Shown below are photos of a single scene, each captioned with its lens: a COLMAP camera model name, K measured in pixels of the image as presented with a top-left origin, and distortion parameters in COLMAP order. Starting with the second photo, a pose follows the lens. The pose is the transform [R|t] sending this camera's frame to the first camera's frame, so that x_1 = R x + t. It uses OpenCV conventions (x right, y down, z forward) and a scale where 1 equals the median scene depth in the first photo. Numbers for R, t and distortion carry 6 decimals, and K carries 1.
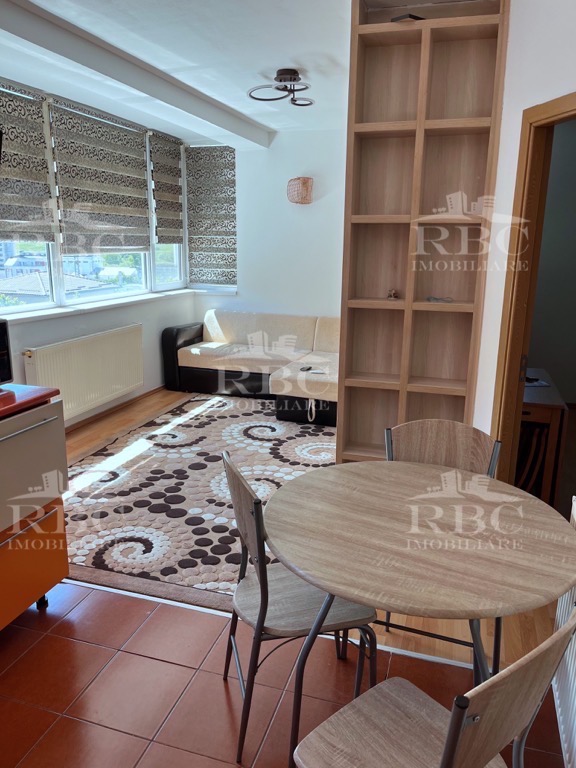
lens RADIAL K [[580.1, 0, 289.2], [0, 580.1, 383.8], [0, 0, 1]] dist [0.031683, -0.034179]
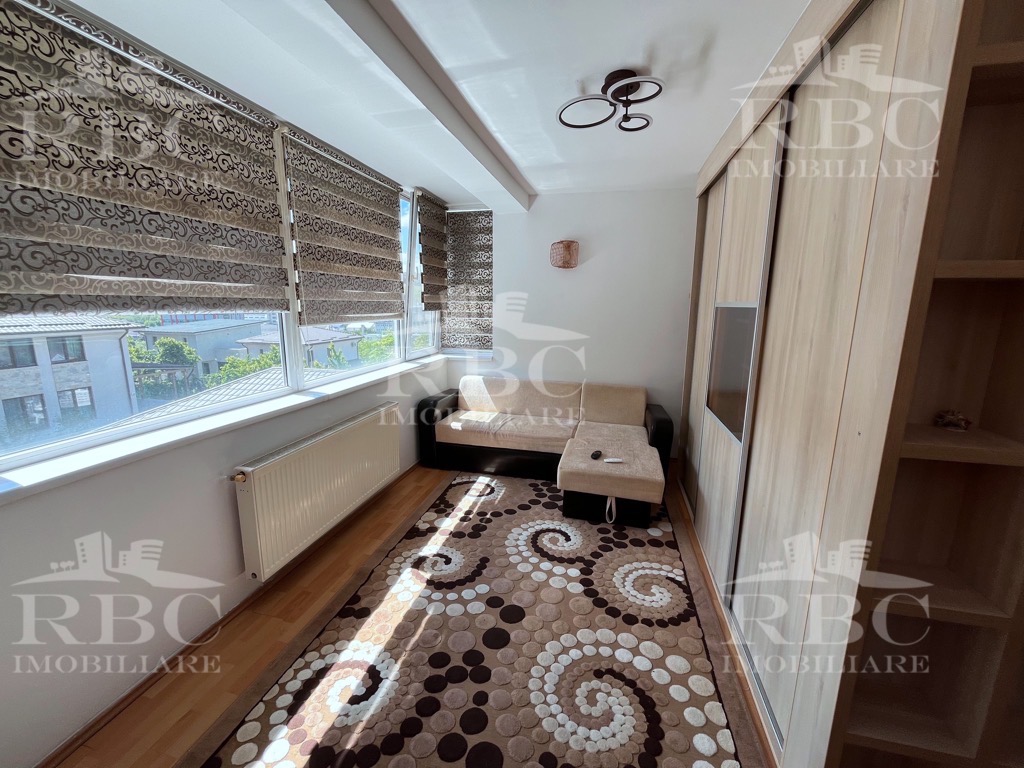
lens RADIAL K [[412.5, 0, 514.1], [0, 412.5, 379.6], [0, 0, 1]] dist [-0.000774, -0.001510]
pose [[0.997373, -0.016099, 0.070629, -0.169001], [0.020042, 0.998259, -0.055474, -0.134985], [-0.069613, 0.056744, 0.995959, 0.510931]]
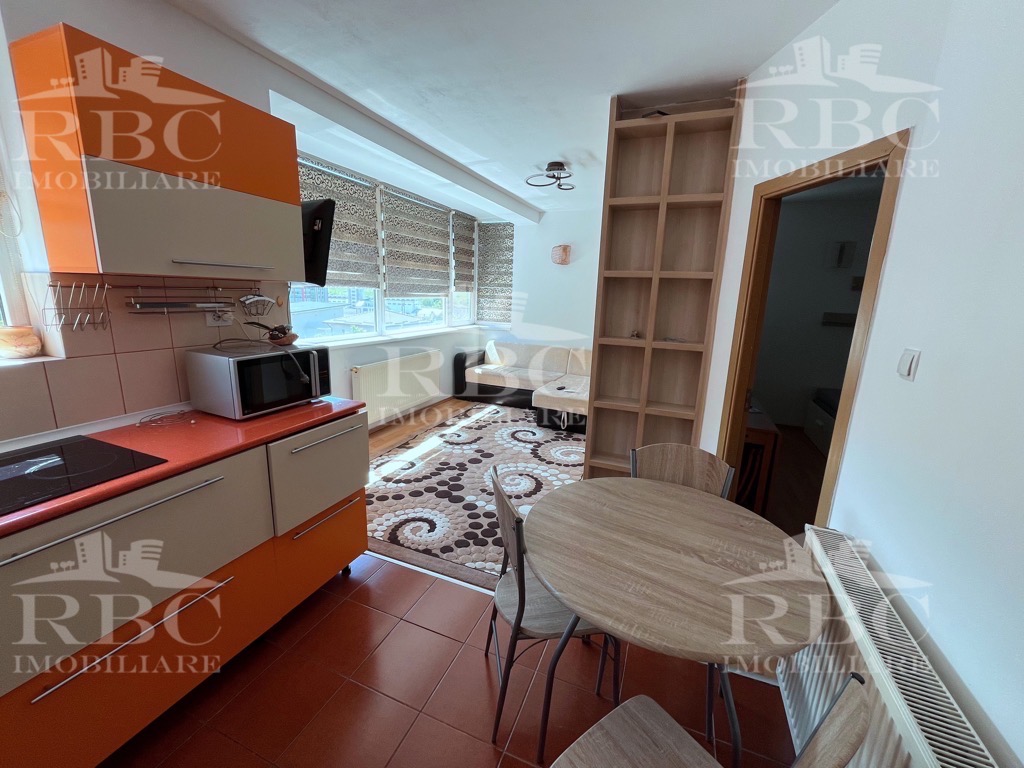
lens RADIAL K [[412.5, 0, 512.4], [0, 412.5, 379.0], [0, 0, 1]] dist [-0.000774, -0.001510]
pose [[0.995842, 0.038384, -0.082615, -0.004815], [-0.041204, 0.998615, -0.032702, -0.015031], [0.081246, 0.035971, 0.996045, 0.080802]]
